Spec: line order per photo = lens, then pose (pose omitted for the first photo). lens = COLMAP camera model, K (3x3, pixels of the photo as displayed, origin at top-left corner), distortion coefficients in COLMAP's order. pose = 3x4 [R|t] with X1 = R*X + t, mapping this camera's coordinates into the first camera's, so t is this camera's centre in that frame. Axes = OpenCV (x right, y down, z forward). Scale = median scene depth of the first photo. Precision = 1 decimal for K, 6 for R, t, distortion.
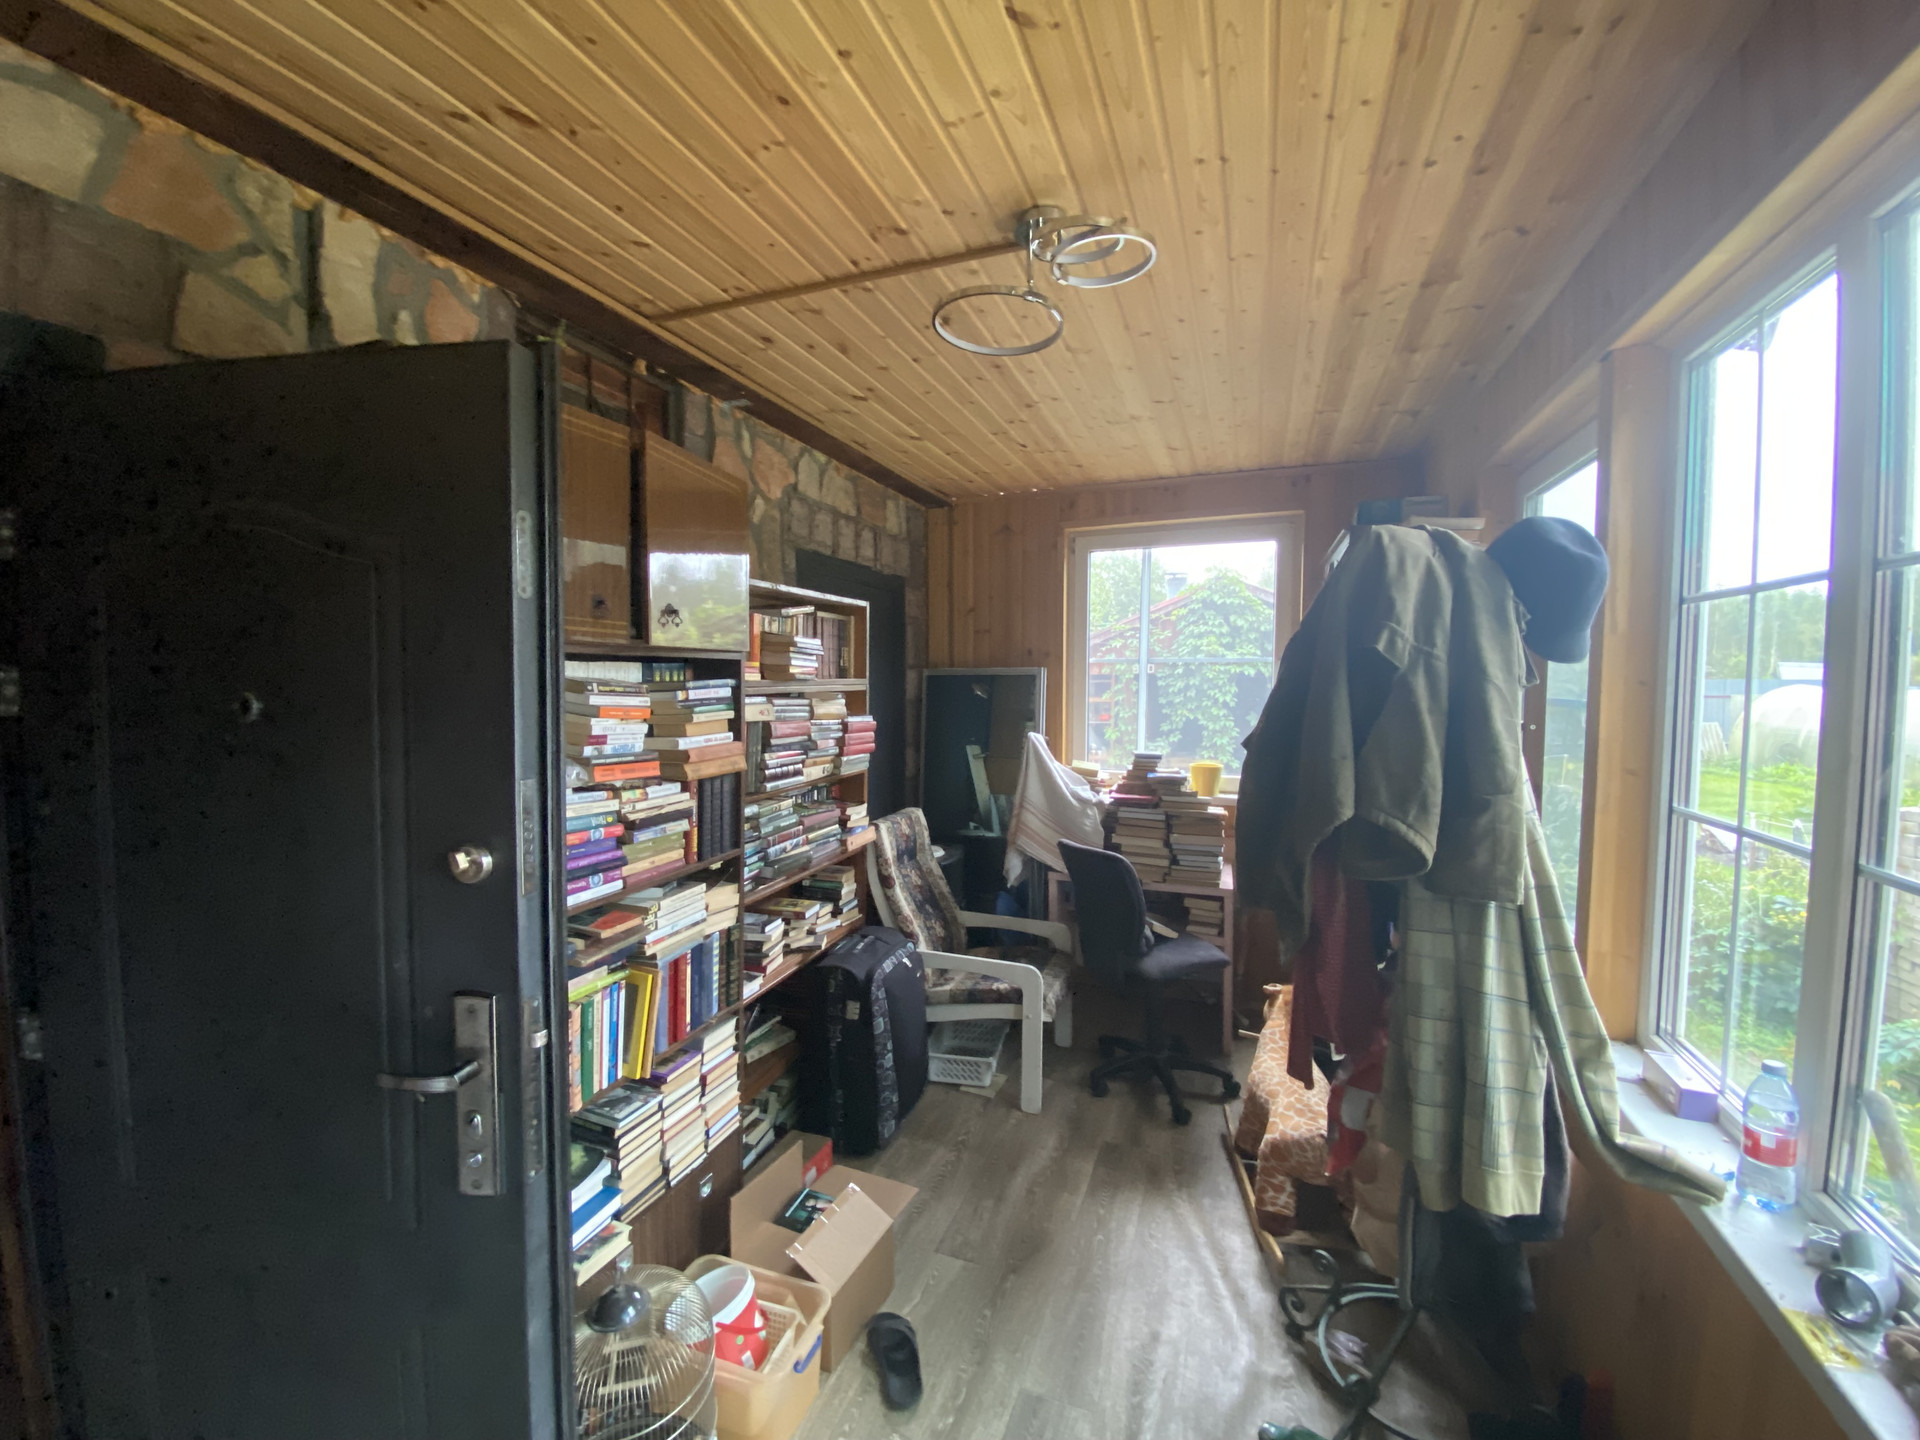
lens RADIAL K [[765.9, 0, 963.8], [0, 765.9, 713.5], [0, 0, 1]] dist [0.013084, -0.017959]
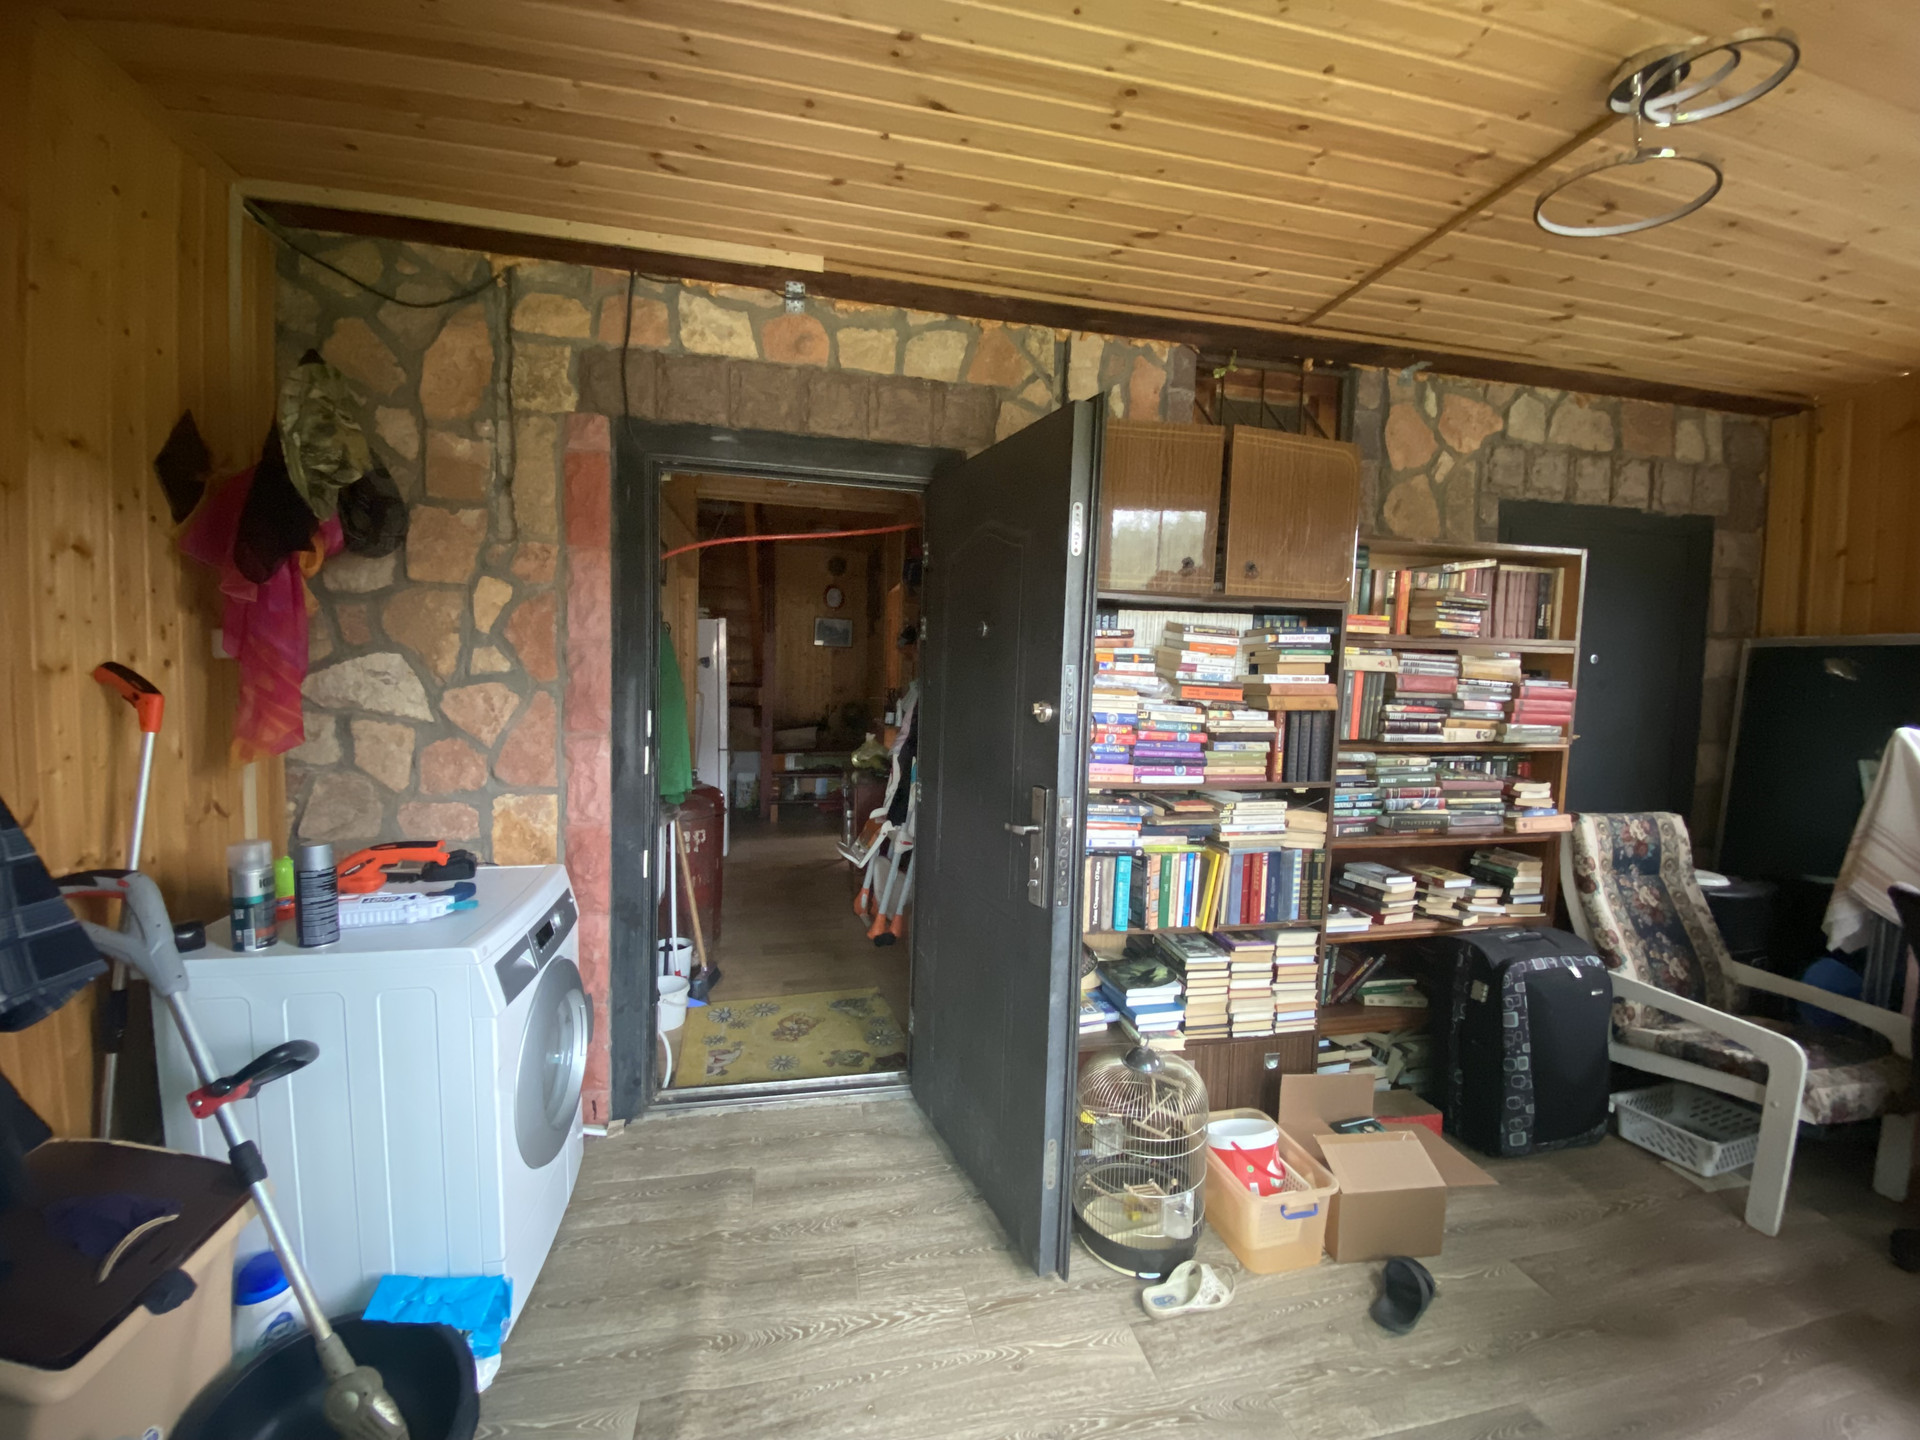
lens RADIAL K [[765.9, 0, 963.8], [0, 765.9, 713.5], [0, 0, 1]] dist [0.013084, -0.017959]
pose [[0.543835, 0.061059, -0.836968, 0.295151], [-0.060944, 0.997590, 0.033176, 0.063535], [0.836976, 0.032966, 0.546245, -0.042998]]
